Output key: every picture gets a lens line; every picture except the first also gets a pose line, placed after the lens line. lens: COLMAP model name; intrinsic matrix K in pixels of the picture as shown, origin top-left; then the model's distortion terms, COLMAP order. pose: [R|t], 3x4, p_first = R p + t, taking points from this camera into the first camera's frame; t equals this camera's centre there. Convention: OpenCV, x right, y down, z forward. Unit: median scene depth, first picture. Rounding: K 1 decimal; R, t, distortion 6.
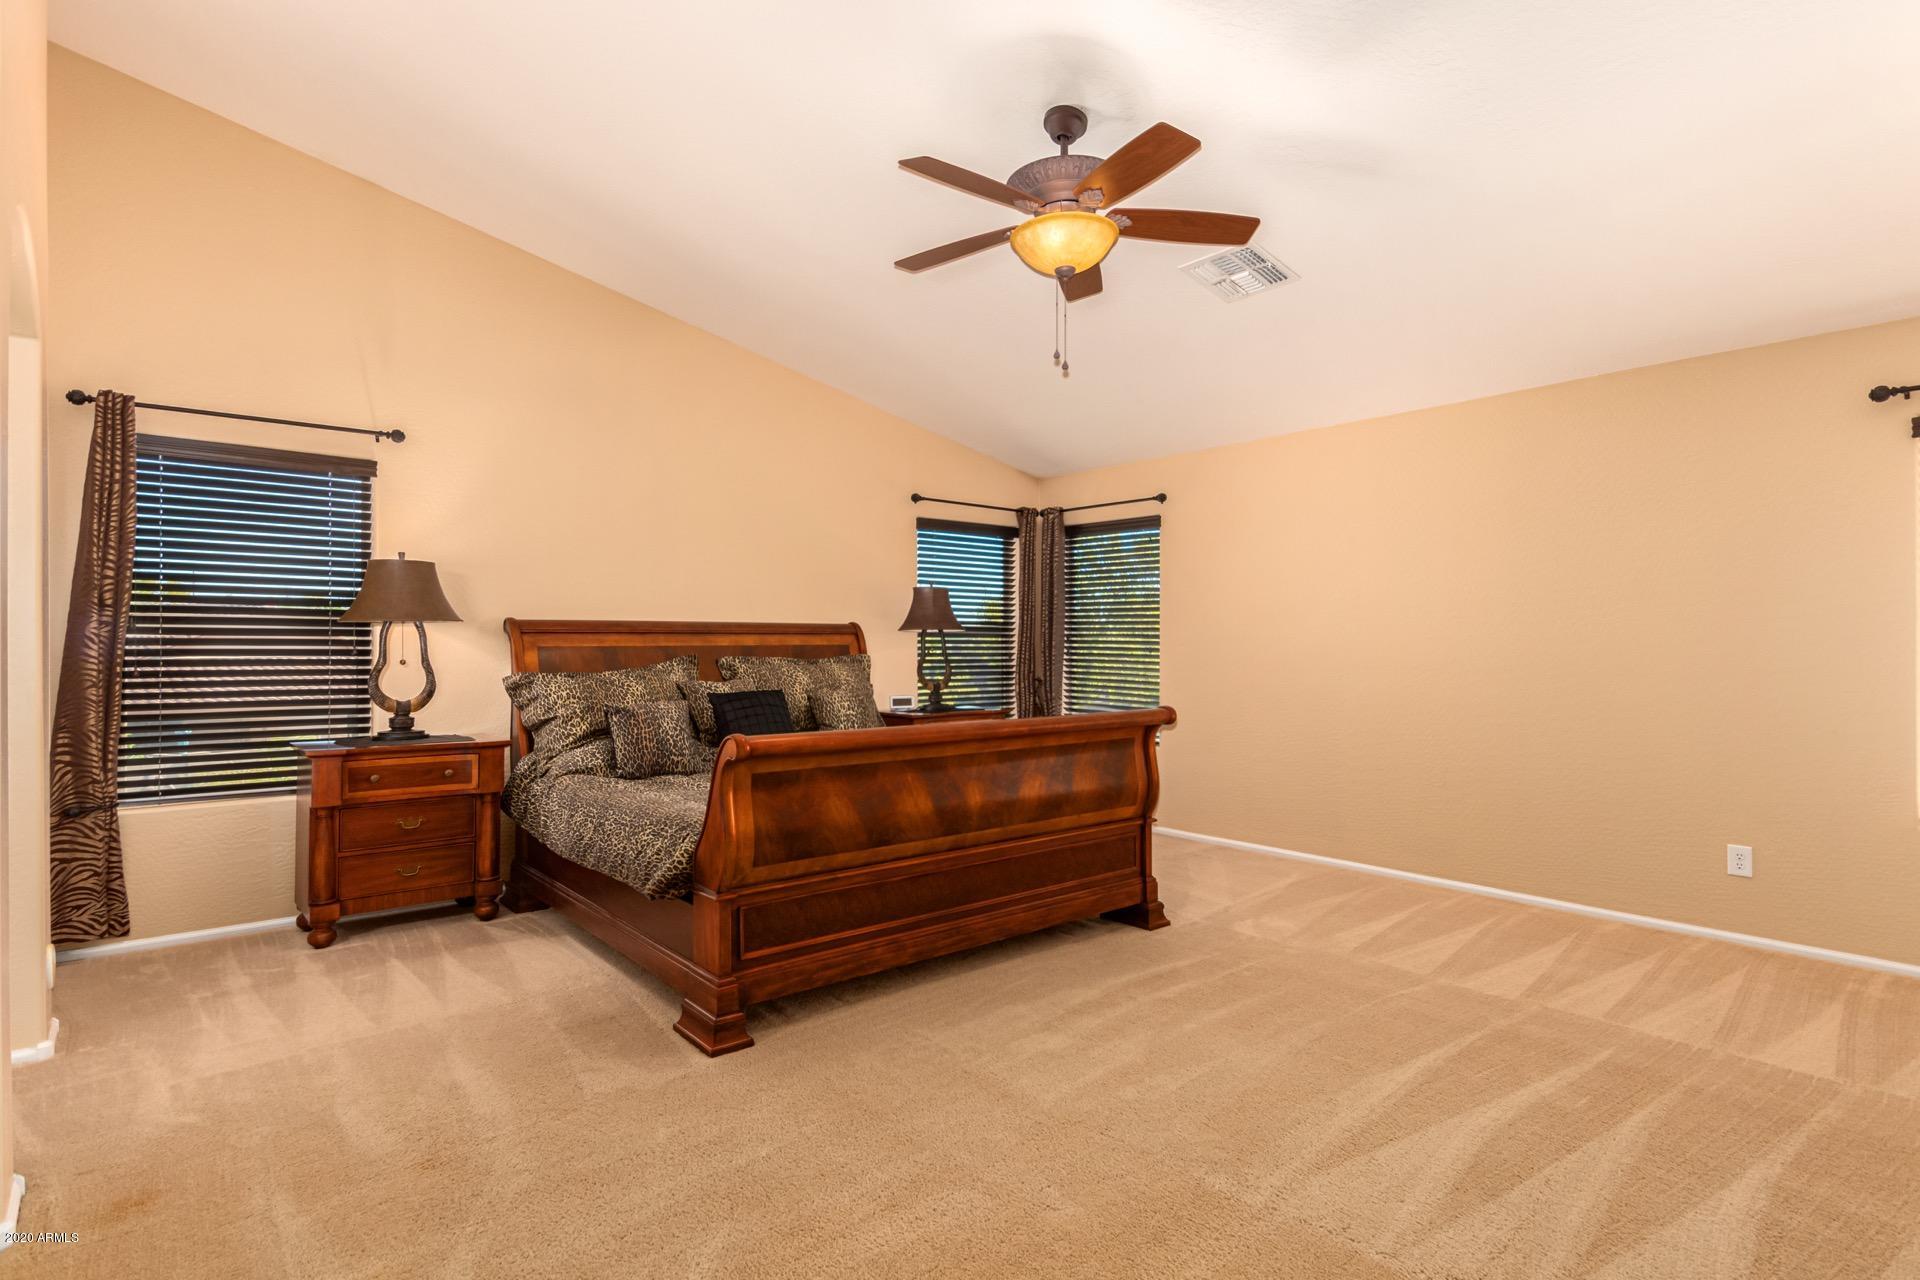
lens RADIAL K [[1019.4, 0, 910.7], [0, 1019.4, 642.1], [0, 0, 1]] dist [0.002012, 0.000109]
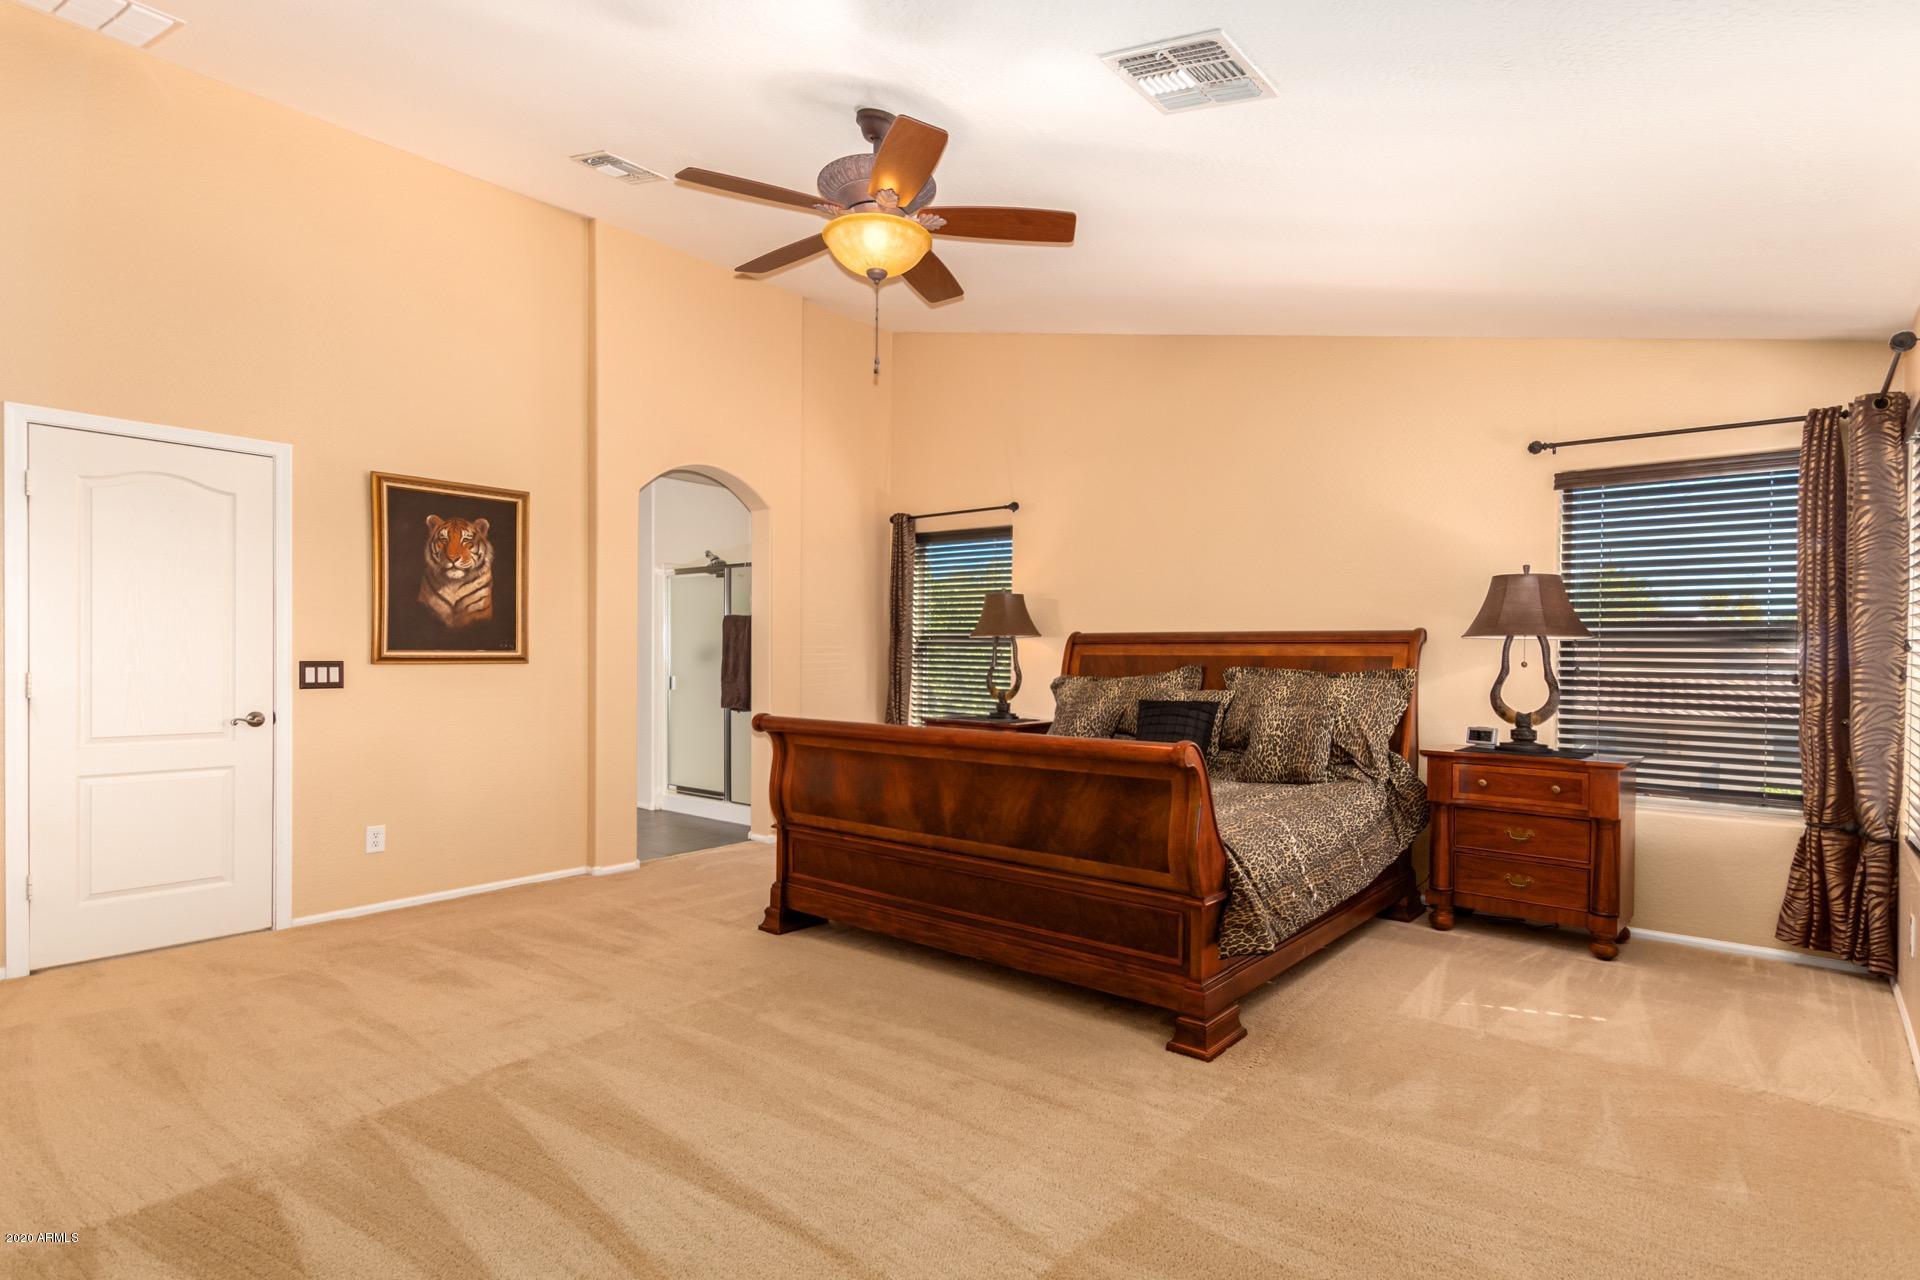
lens RADIAL K [[970.0, 0, 956.3], [0, 970.0, 647.8], [0, 0, 1]] dist [0.017591, 0.000586]
pose [[0.187681, -0.001685, -0.982229, 0.812300], [-0.006420, 0.999975, -0.002942, 0.000683], [0.982209, 0.006858, 0.187665, 0.663536]]
